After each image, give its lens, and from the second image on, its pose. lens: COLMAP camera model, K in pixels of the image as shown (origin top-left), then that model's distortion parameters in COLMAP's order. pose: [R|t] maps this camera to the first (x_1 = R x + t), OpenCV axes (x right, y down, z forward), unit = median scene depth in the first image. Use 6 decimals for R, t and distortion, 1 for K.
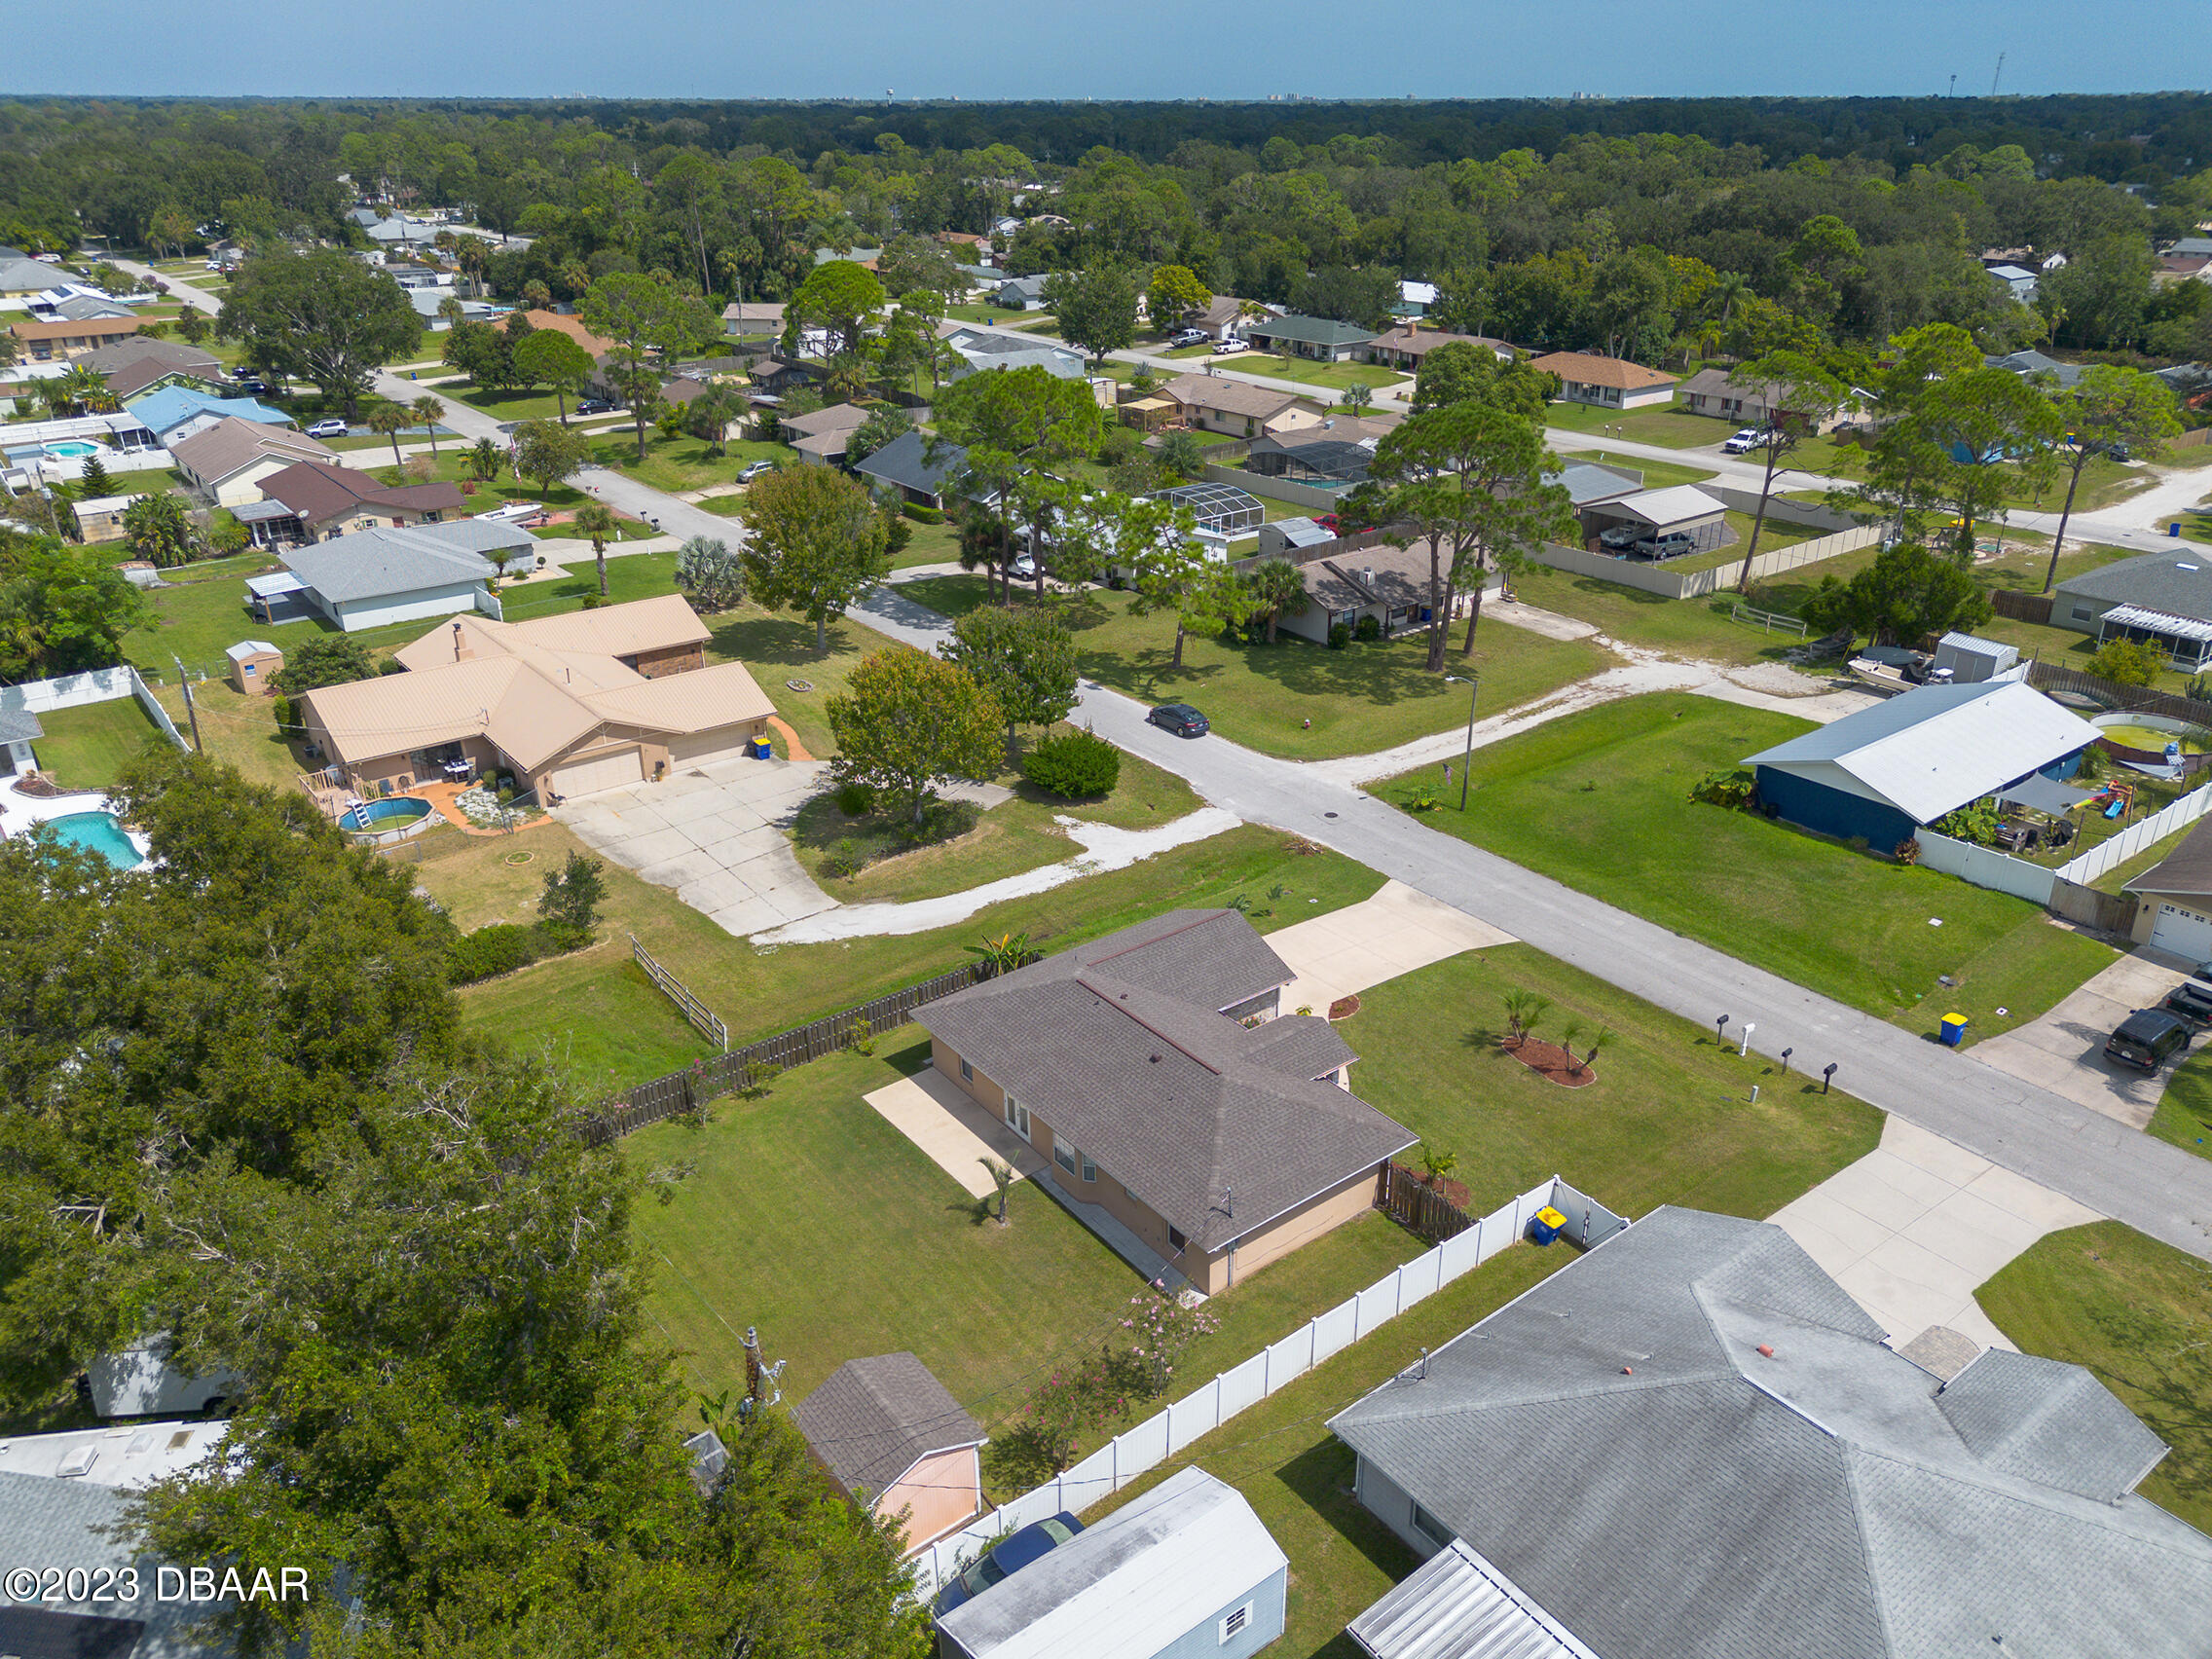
lens RADIAL K [[1539.5, 0, 1142.4], [0, 1539.5, 859.3], [0, 0, 1]] dist [0.066232, -0.076284]
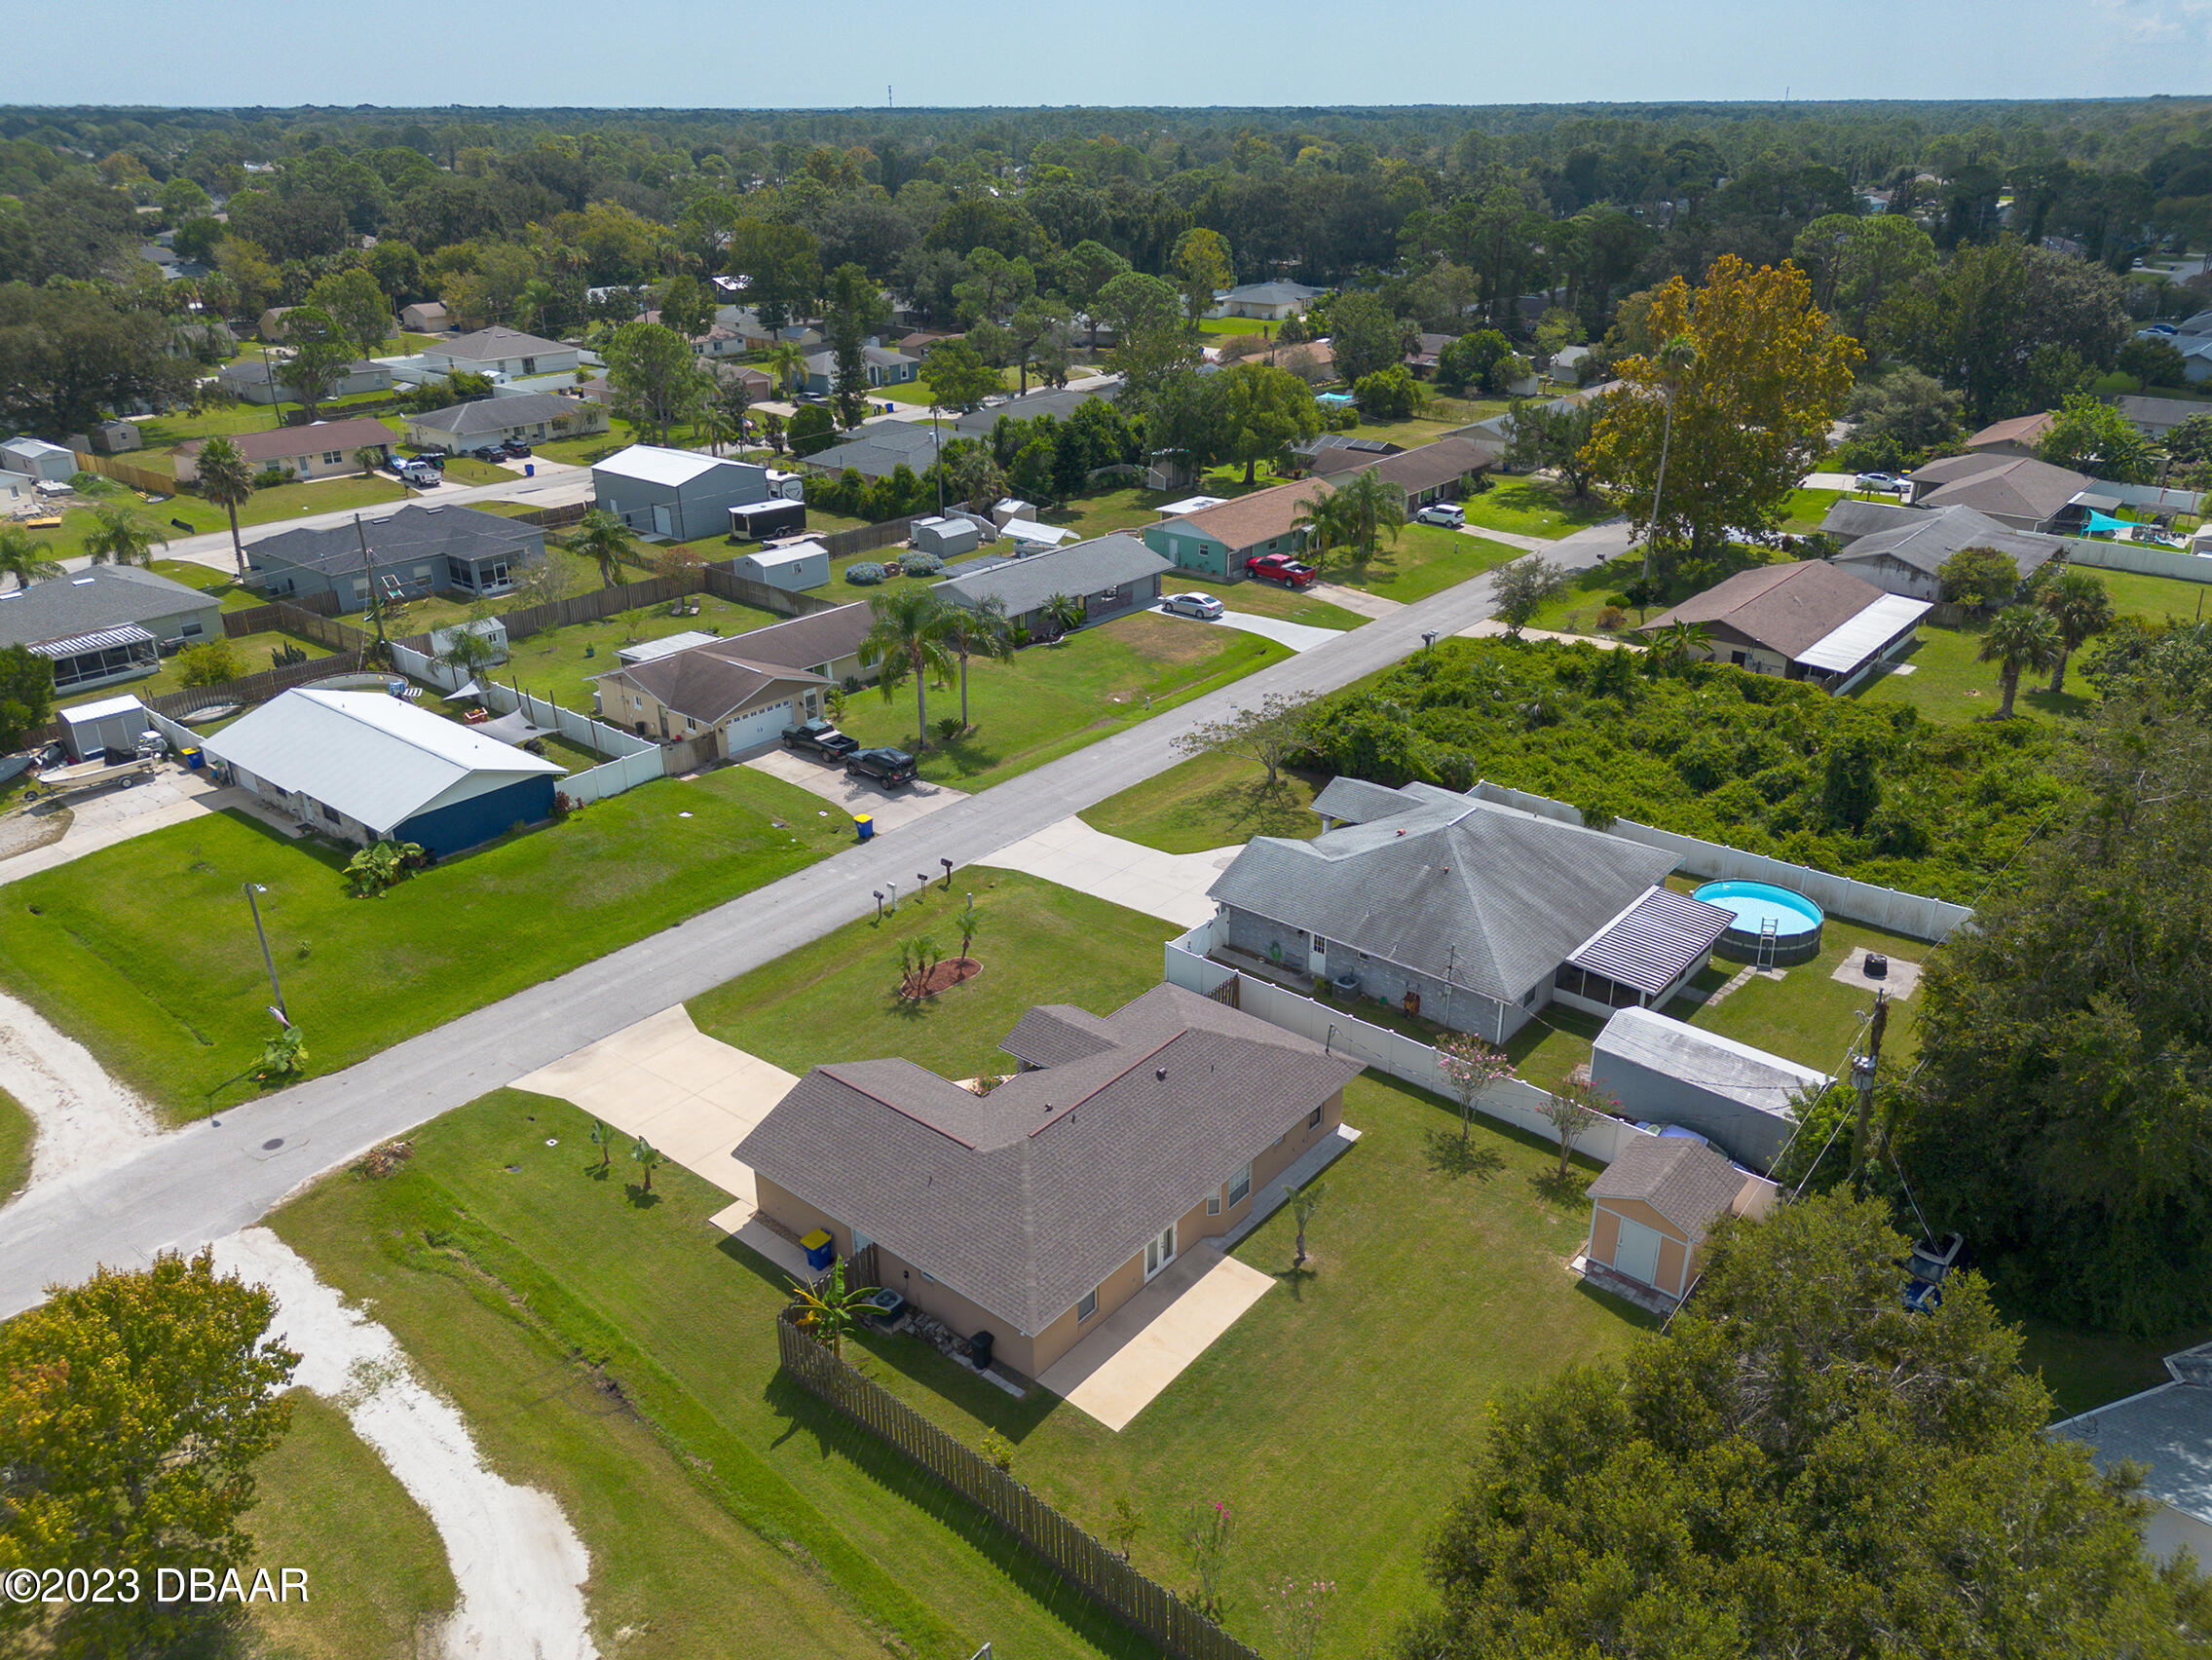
lens RADIAL K [[1555.3, 0, 1135.4], [0, 1555.3, 831.3], [0, 0, 1]] dist [0.063209, -0.075065]
pose [[-0.216789, -0.399712, 0.890636, -0.504112], [0.426656, 0.781792, 0.454715, -0.279930], [-0.878048, 0.478572, 0.001056, 0.586916]]
